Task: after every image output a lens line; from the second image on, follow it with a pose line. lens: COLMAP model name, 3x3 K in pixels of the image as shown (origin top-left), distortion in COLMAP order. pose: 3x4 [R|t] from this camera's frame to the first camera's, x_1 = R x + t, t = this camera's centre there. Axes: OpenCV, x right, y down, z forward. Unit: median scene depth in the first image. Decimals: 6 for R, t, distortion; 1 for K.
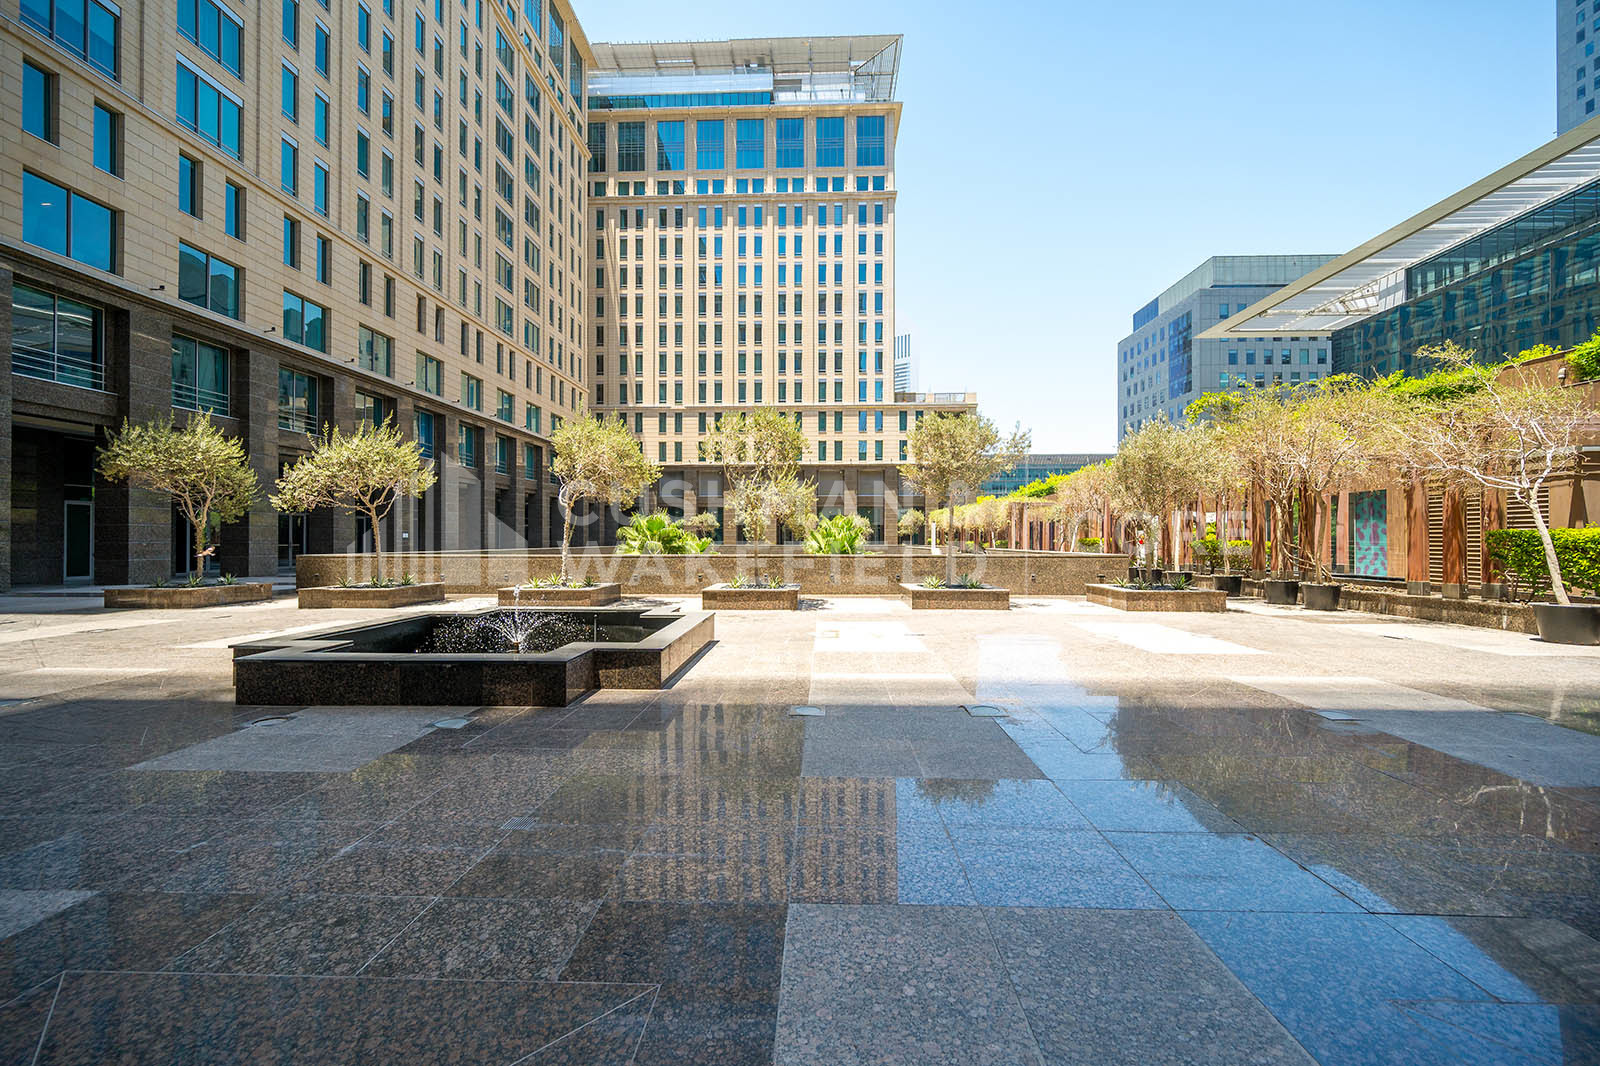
lens RADIAL K [[634.2, 0, 784.5], [0, 634.2, 529.1], [0, 0, 1]] dist [0.000212, -0.000246]
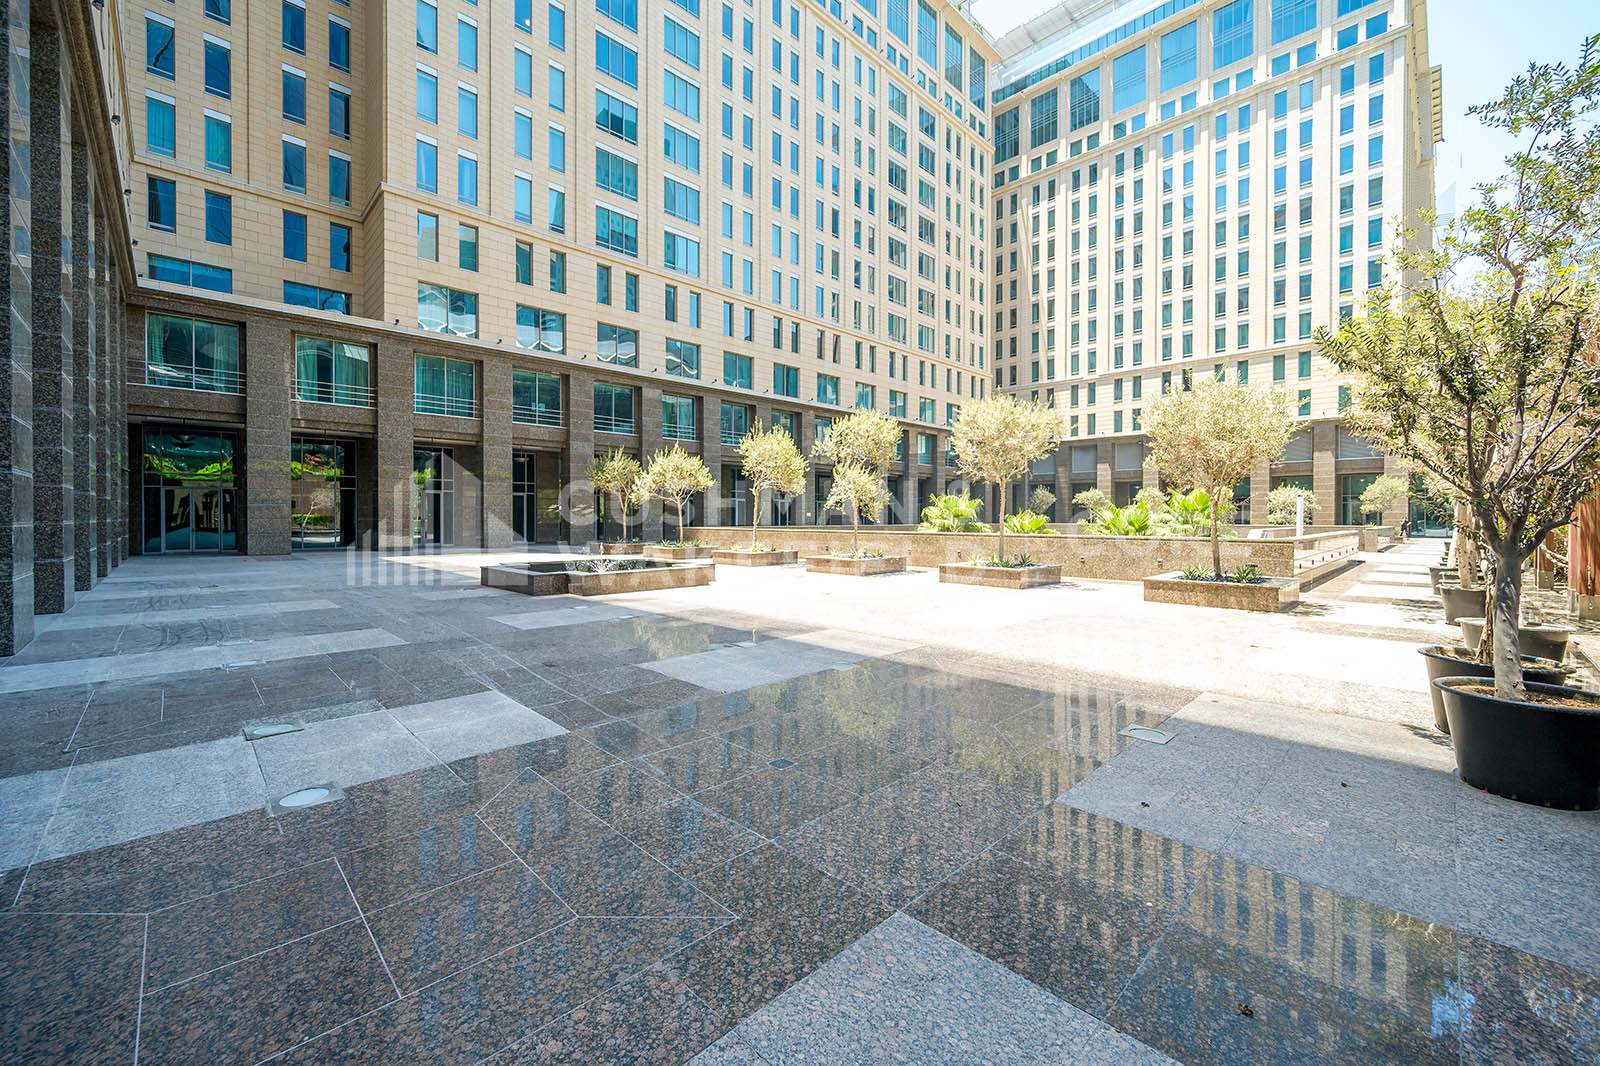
lens RADIAL K [[634.2, 0, 794.7], [0, 634.2, 519.2], [0, 0, 1]] dist [0.000212, -0.000246]
pose [[0.723817, 0.004173, -0.689979, 0.167867], [0.011523, 0.999769, 0.018136, -0.001495], [0.689895, -0.021078, 0.723602, 0.003594]]
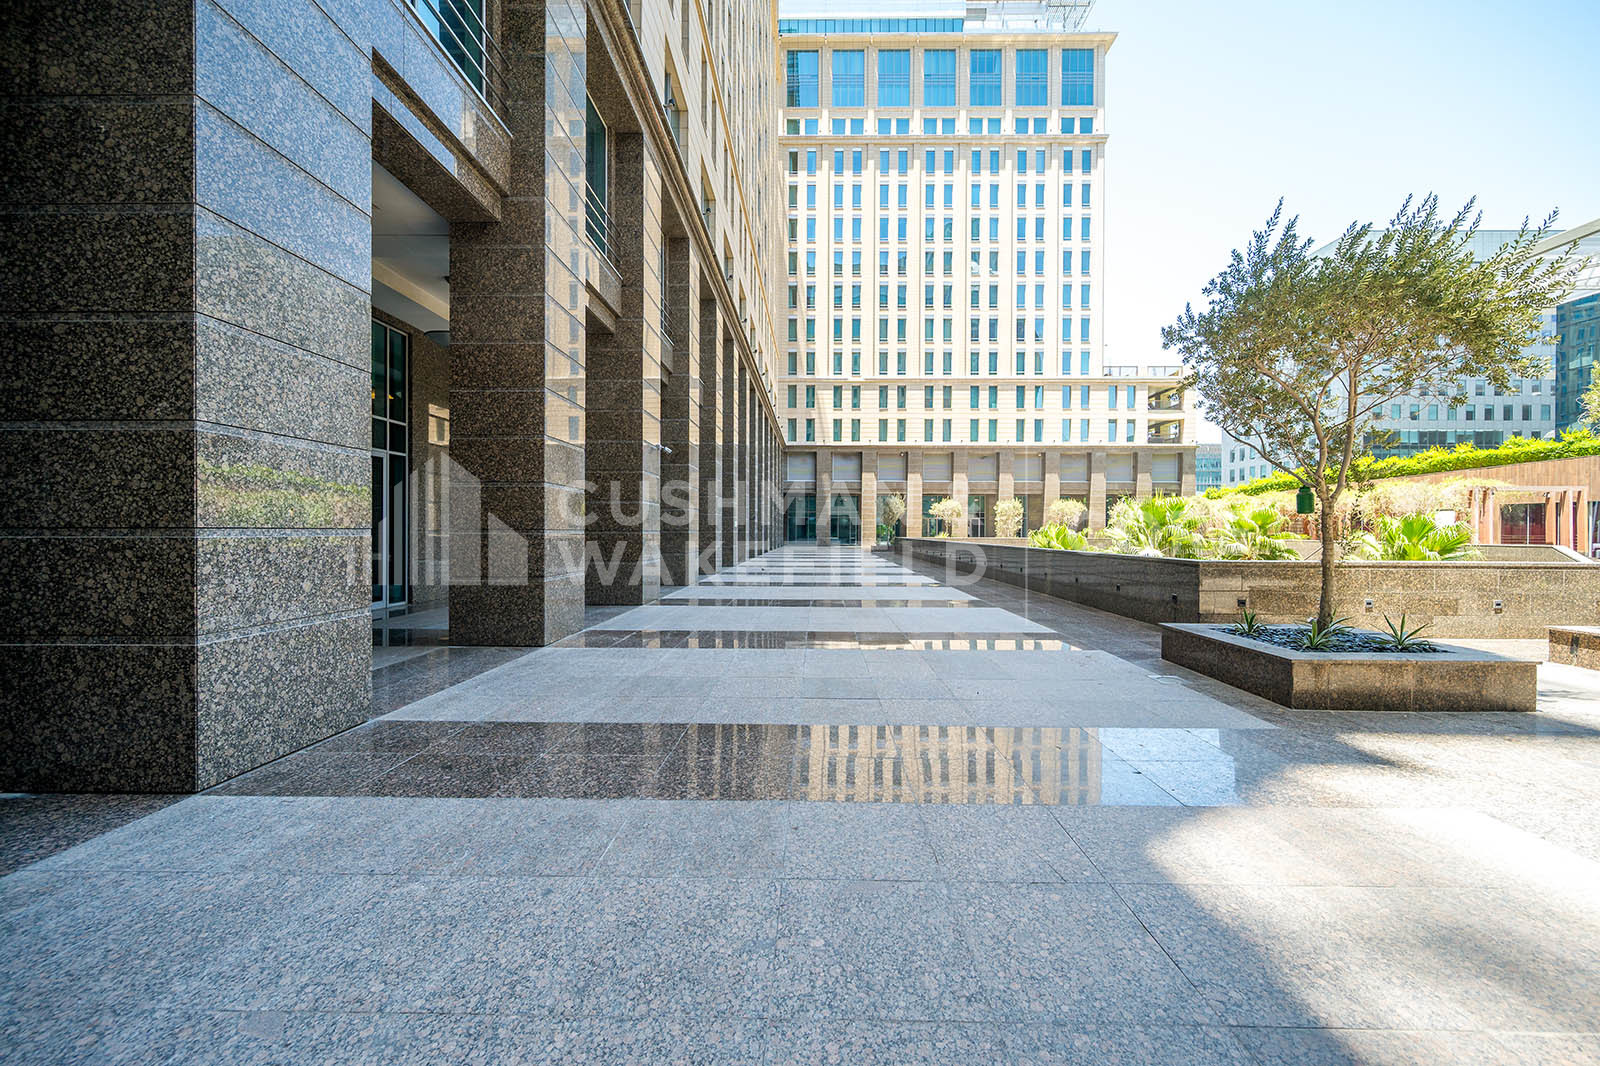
lens RADIAL K [[714.2, 0, 801.7], [0, 714.2, 537.5], [0, 0, 1]] dist [-0.005957, -0.001046]
pose [[0.999769, 0.002521, 0.021353, -0.264713], [-0.003084, 0.999648, 0.026341, 0.001099], [-0.021279, -0.026400, 0.999425, 0.007082]]
